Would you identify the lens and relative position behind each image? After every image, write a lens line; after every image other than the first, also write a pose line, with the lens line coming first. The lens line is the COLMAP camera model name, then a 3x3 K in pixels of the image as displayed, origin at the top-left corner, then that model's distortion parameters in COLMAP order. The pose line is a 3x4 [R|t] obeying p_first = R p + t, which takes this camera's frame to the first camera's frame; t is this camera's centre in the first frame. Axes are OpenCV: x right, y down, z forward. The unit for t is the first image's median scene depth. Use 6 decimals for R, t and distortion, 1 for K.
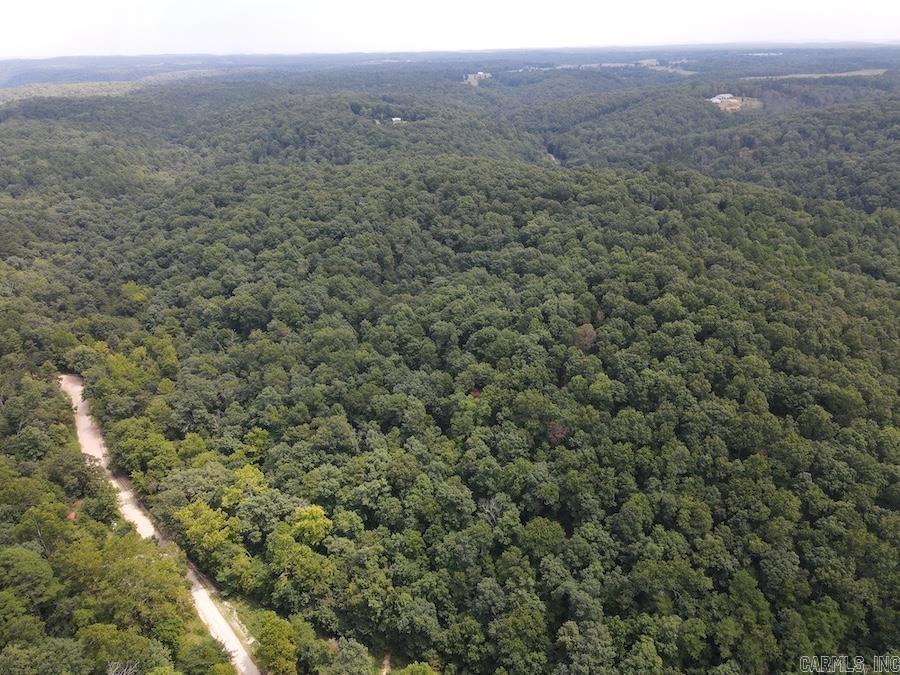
lens RADIAL K [[663.5, 0, 448.0], [0, 663.5, 336.6], [0, 0, 1]] dist [0.004395, 0.018331]
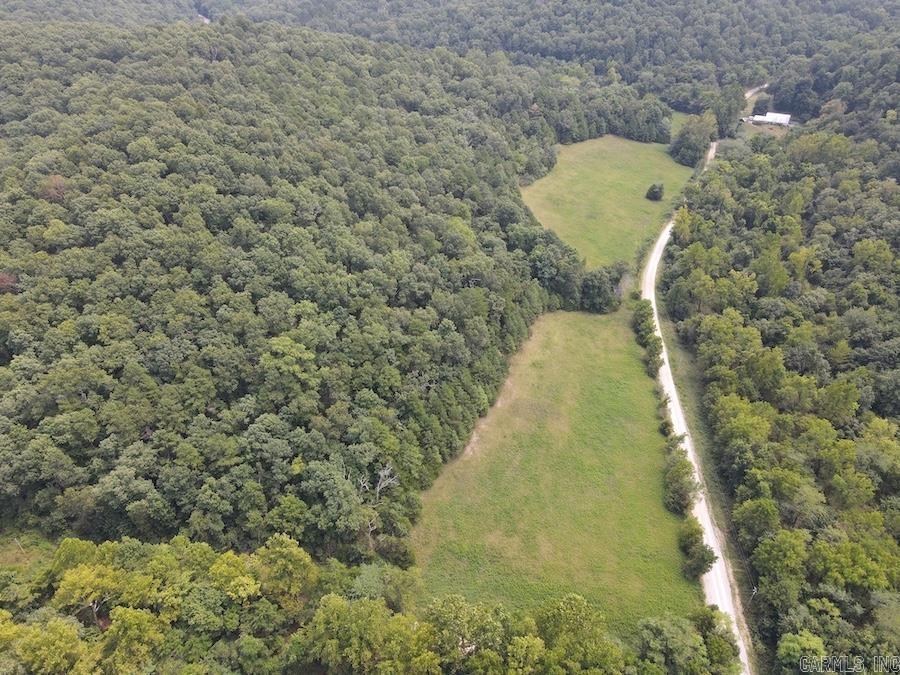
lens RADIAL K [[663.5, 0, 447.8], [0, 663.5, 336.9], [0, 0, 1]] dist [0.004395, 0.018331]
pose [[0.938862, -0.194993, 0.283754, 0.483034], [0.144660, 0.971297, 0.188827, 0.127442], [-0.312430, -0.136235, 0.940121, -0.195712]]
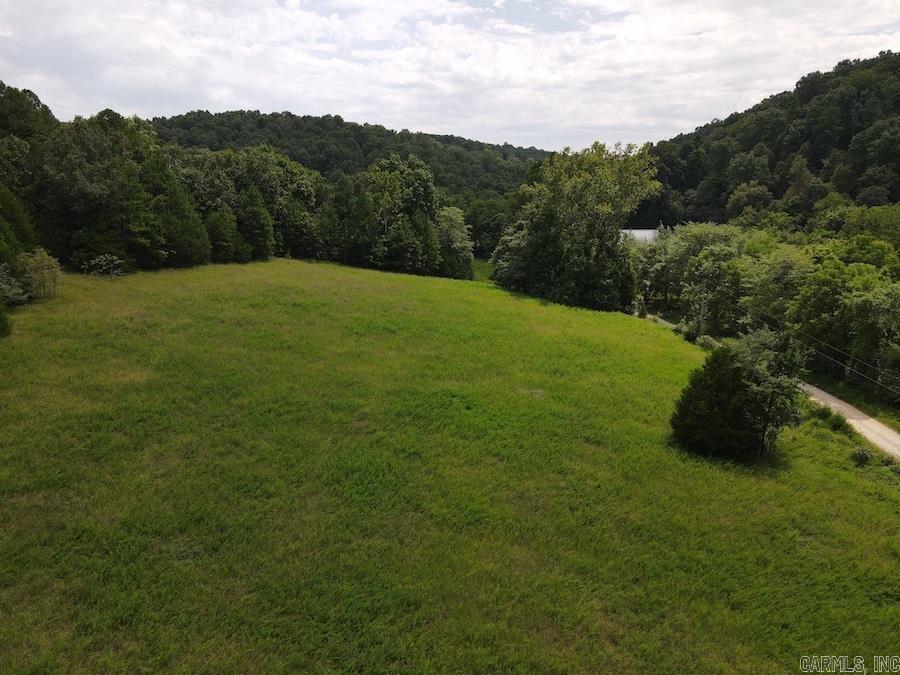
lens RADIAL K [[663.5, 0, 453.8], [0, 663.5, 338.2], [0, 0, 1]] dist [0.004395, 0.018331]
pose [[0.633986, -0.142522, 0.760098, 1.288577], [0.297861, 0.952045, -0.069928, 0.127562], [-0.713681, 0.270736, 0.646035, 1.189997]]
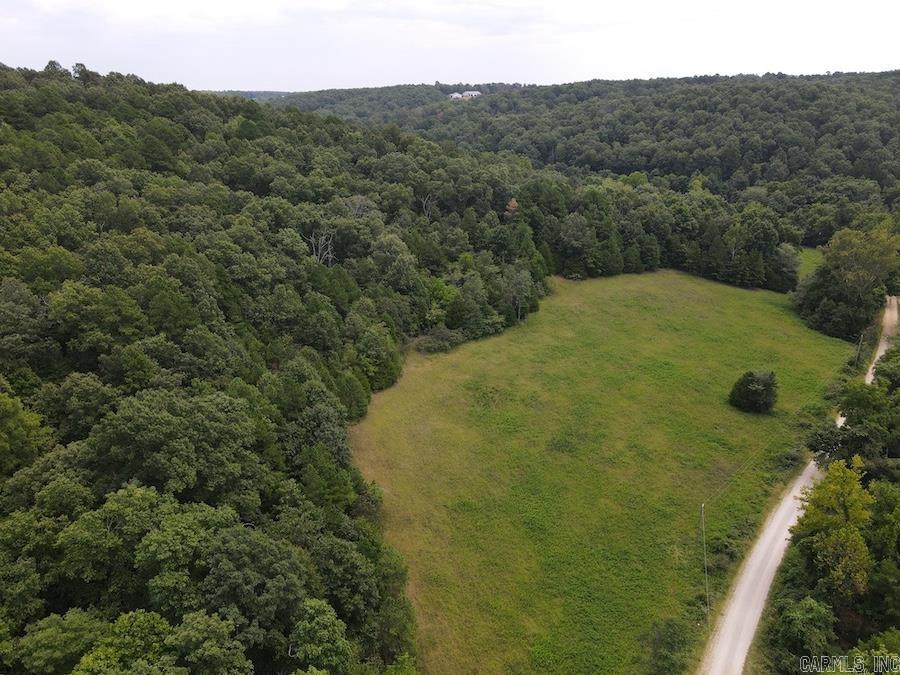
lens RADIAL K [[663.5, 0, 451.6], [0, 663.5, 337.8], [0, 0, 1]] dist [0.004395, 0.018331]
pose [[0.986397, -0.053535, 0.155419, 1.134585], [0.064234, 0.995839, -0.064650, 0.134756], [-0.151312, 0.073753, 0.985731, 0.669313]]
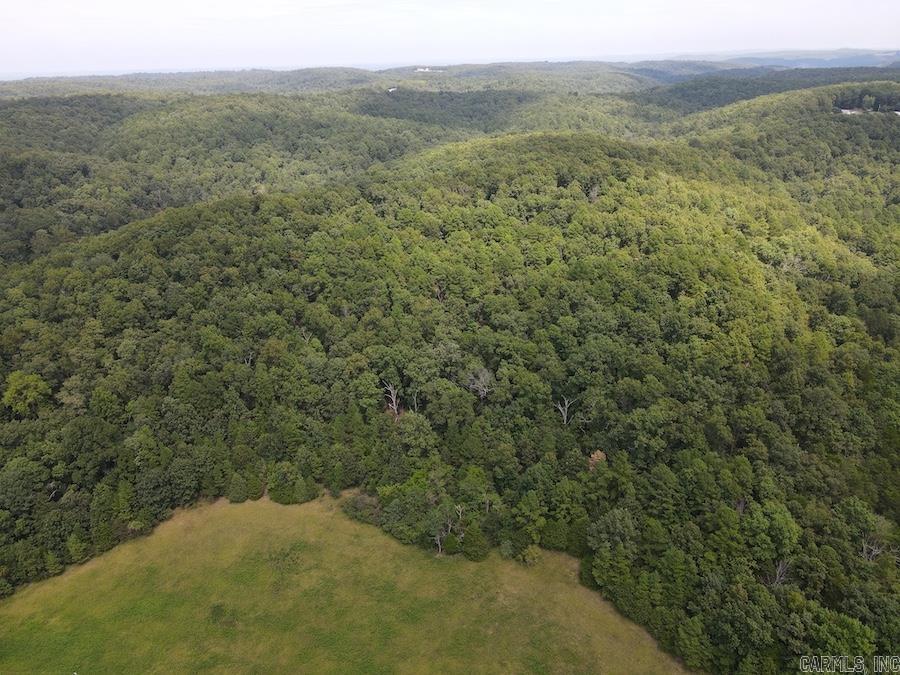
lens RADIAL K [[663.5, 0, 449.9], [0, 663.5, 341.2], [0, 0, 1]] dist [0.004395, 0.018331]
pose [[0.344841, 0.375064, -0.860472, 1.964945], [-0.355017, 0.900720, 0.250332, -0.381288], [0.868935, 0.219157, 0.443760, 1.055676]]
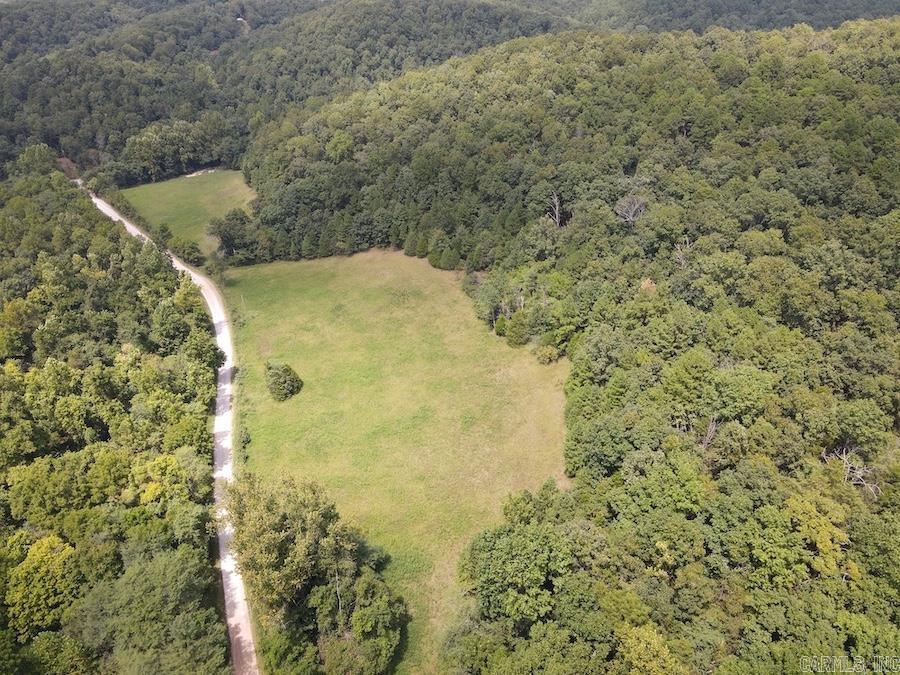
lens RADIAL K [[663.5, 0, 449.5], [0, 663.5, 341.1], [0, 0, 1]] dist [0.004395, 0.018331]
pose [[-0.399318, 0.470849, -0.786668, 2.080646], [-0.336774, 0.722729, 0.603528, -0.442659], [0.852718, 0.505929, -0.130029, 1.541114]]
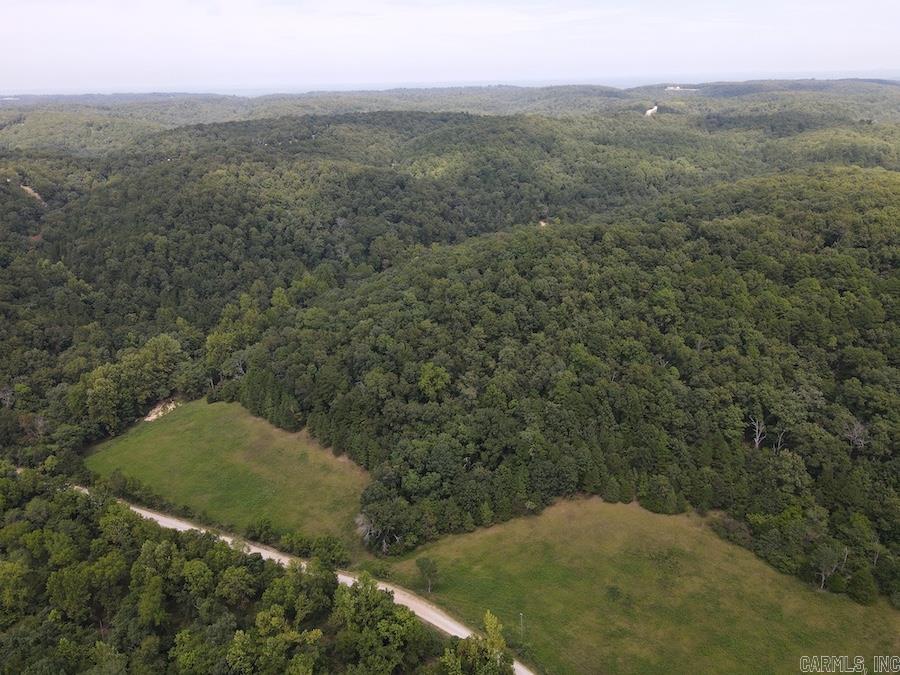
lens RADIAL K [[663.5, 0, 447.9], [0, 663.5, 339.6], [0, 0, 1]] dist [0.004395, 0.018331]
pose [[0.027712, 0.381836, -0.923815, 2.029274], [-0.379197, 0.859109, 0.343716, -0.334177], [0.924901, 0.340783, 0.168599, 0.746565]]
